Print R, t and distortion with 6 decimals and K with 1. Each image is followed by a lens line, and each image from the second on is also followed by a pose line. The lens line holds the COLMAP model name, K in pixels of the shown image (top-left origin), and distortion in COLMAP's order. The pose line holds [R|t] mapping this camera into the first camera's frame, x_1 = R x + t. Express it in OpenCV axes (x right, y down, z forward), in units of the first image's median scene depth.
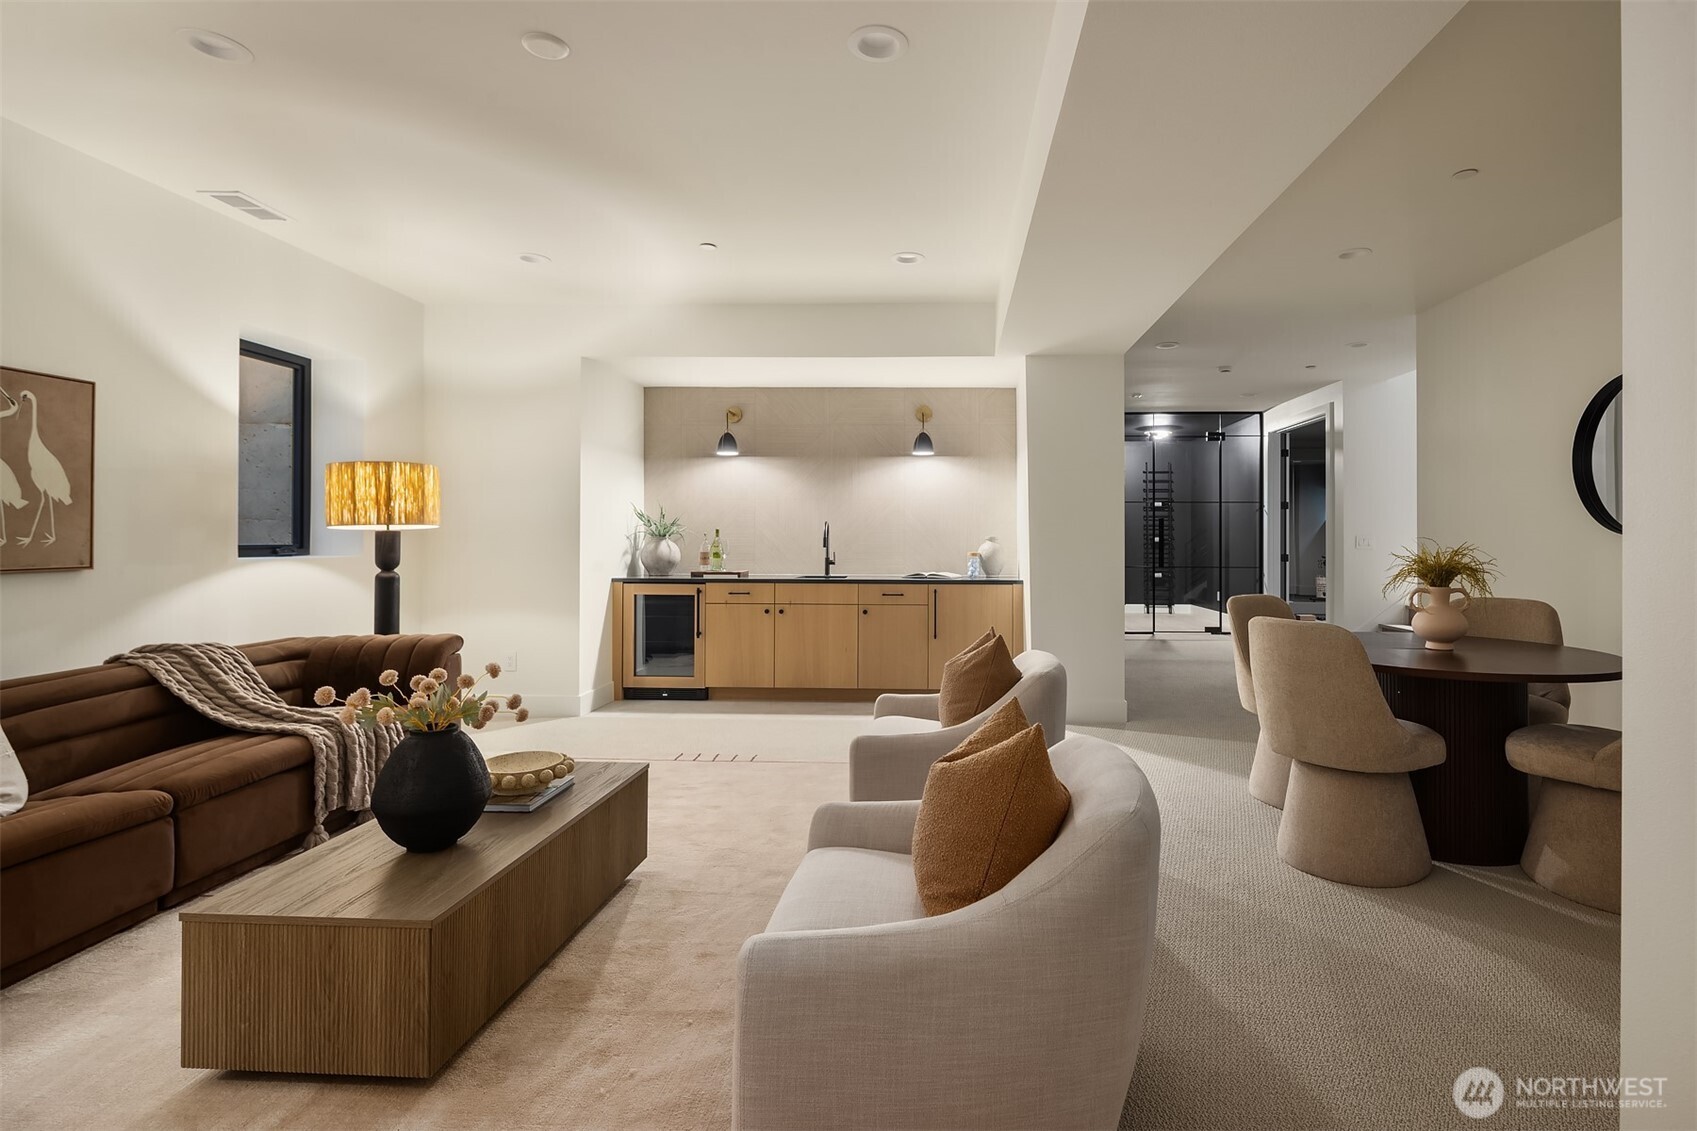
lens RADIAL K [[832.0, 0, 848.5], [0, 832.0, 565.5], [0, 0, 1]] dist [0.001359, 0.000389]
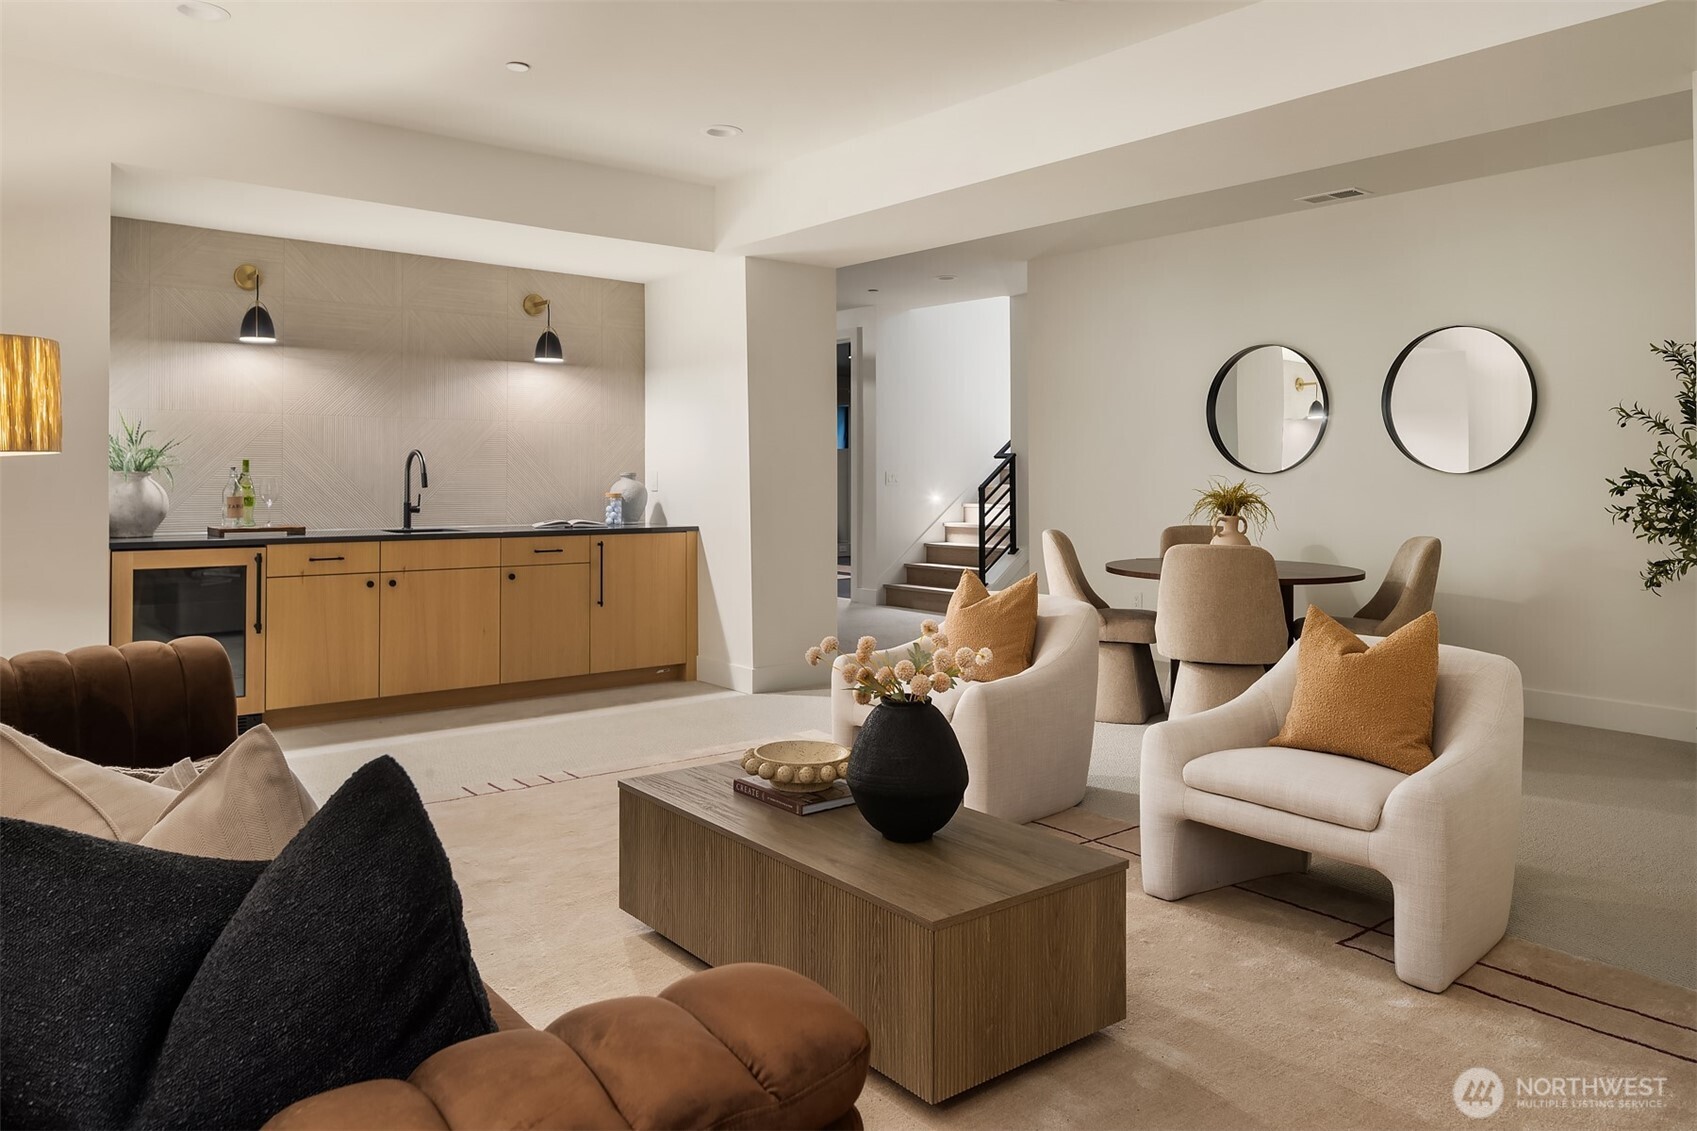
lens RADIAL K [[1168.2, 0, 850.1], [0, 1168.2, 538.1], [0, 0, 1]] dist [-0.004213, 0.000158]
pose [[0.743916, -0.036150, 0.667294, -0.414716], [0.020146, 0.999295, 0.031677, -0.003581], [-0.667969, -0.010122, 0.744120, 0.045152]]
